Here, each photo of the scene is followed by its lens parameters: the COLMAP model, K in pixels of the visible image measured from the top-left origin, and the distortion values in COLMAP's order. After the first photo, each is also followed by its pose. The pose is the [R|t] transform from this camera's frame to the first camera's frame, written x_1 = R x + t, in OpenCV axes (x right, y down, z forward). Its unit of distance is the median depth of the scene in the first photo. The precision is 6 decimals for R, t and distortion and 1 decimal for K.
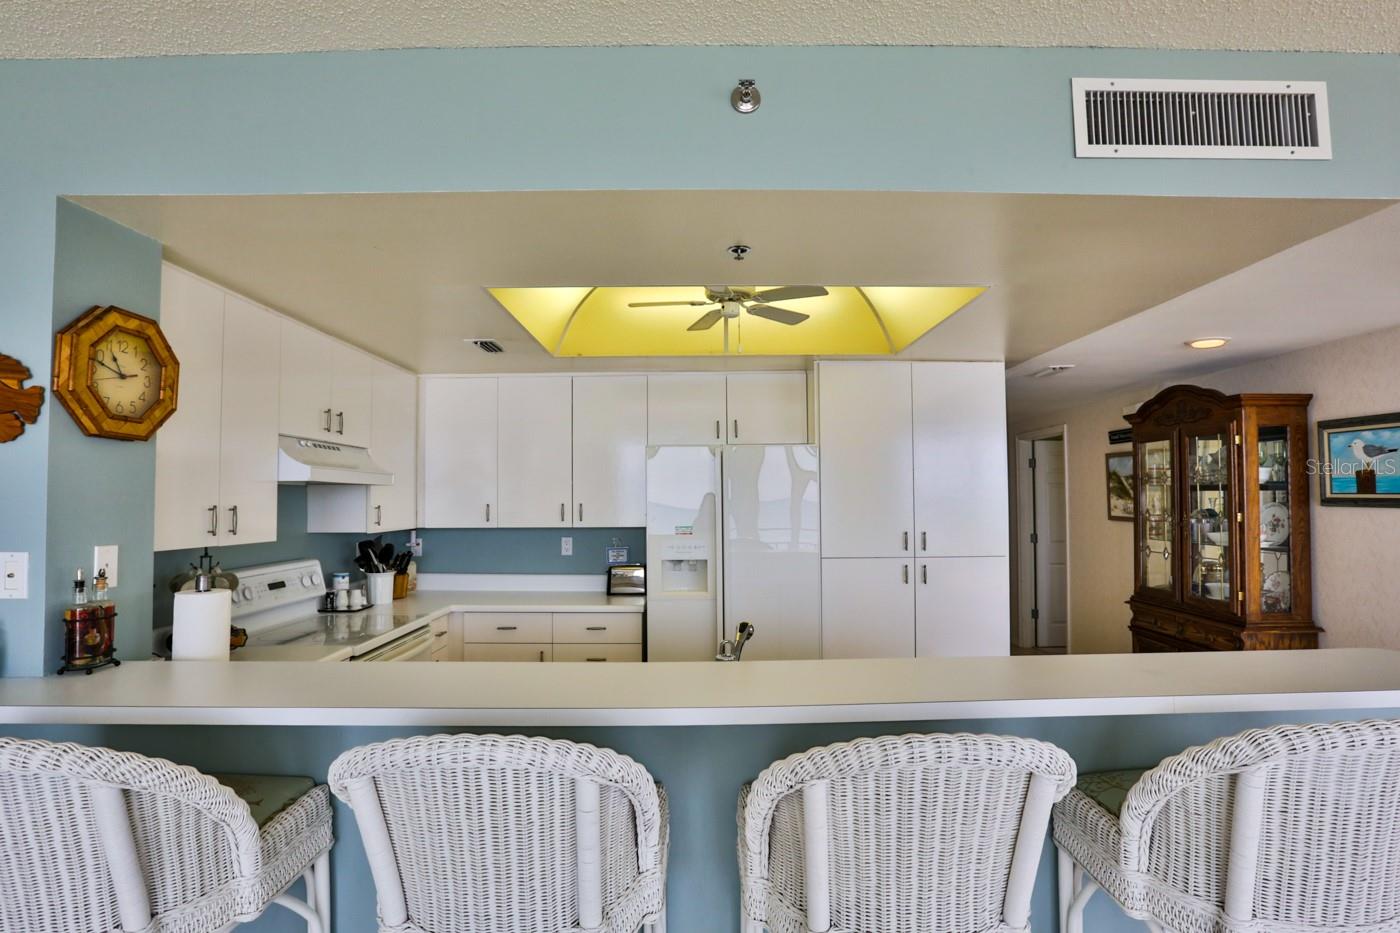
lens RADIAL K [[689.0, 0, 704.6], [0, 689.0, 472.6], [0, 0, 1]] dist [-0.058640, 0.022417]
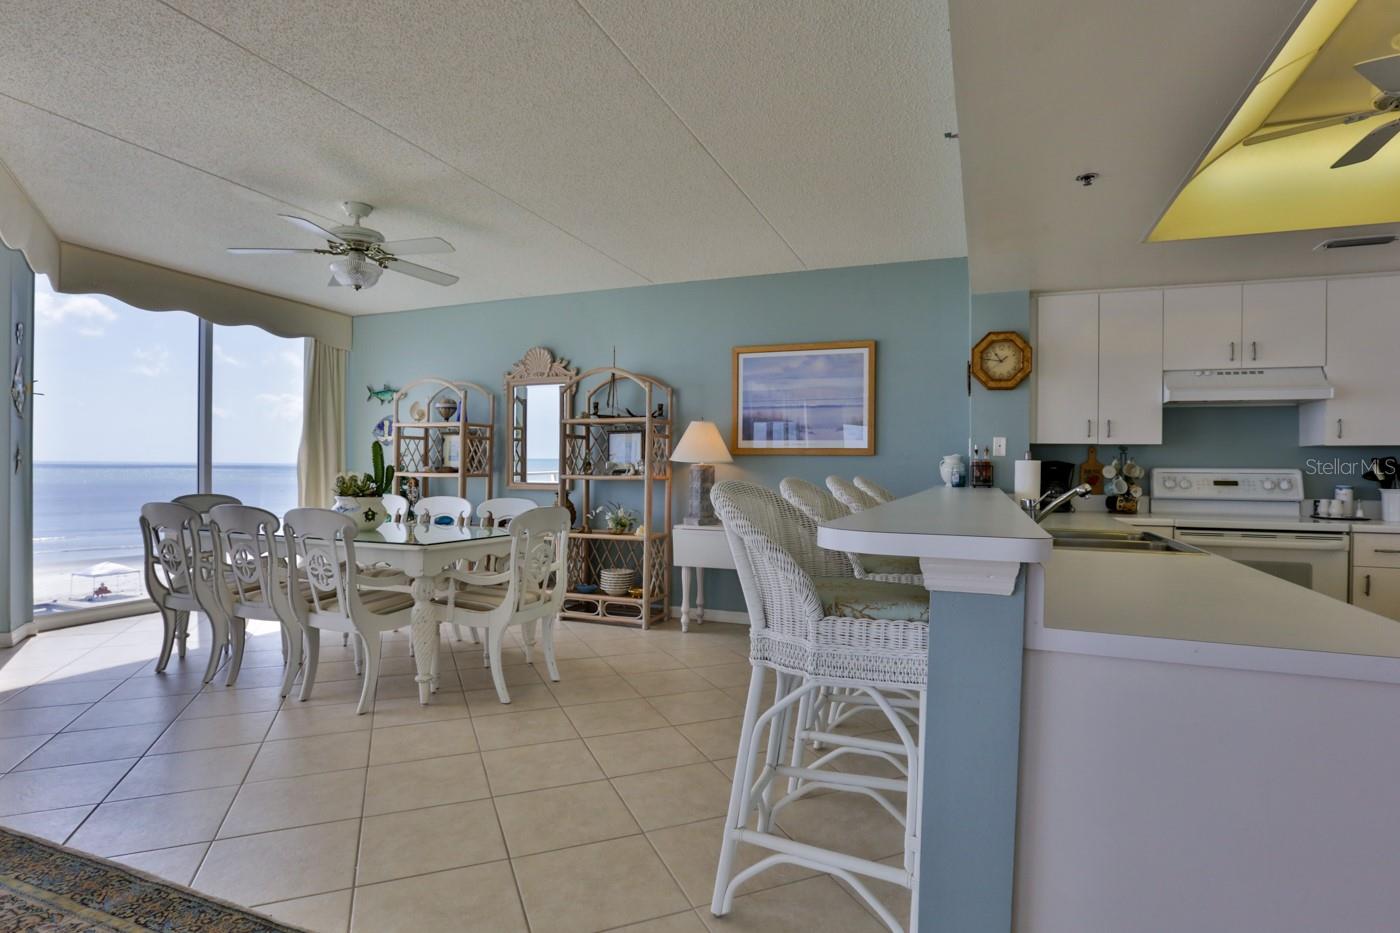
lens RADIAL K [[700.5, 0, 704.1], [0, 700.5, 471.3], [0, 0, 1]] dist [-0.050682, 0.017077]
pose [[-0.378917, 0.006041, -0.925411, 0.902219], [0.027396, 0.999614, -0.004692, 0.113169], [0.925025, -0.027131, -0.378936, 0.521734]]
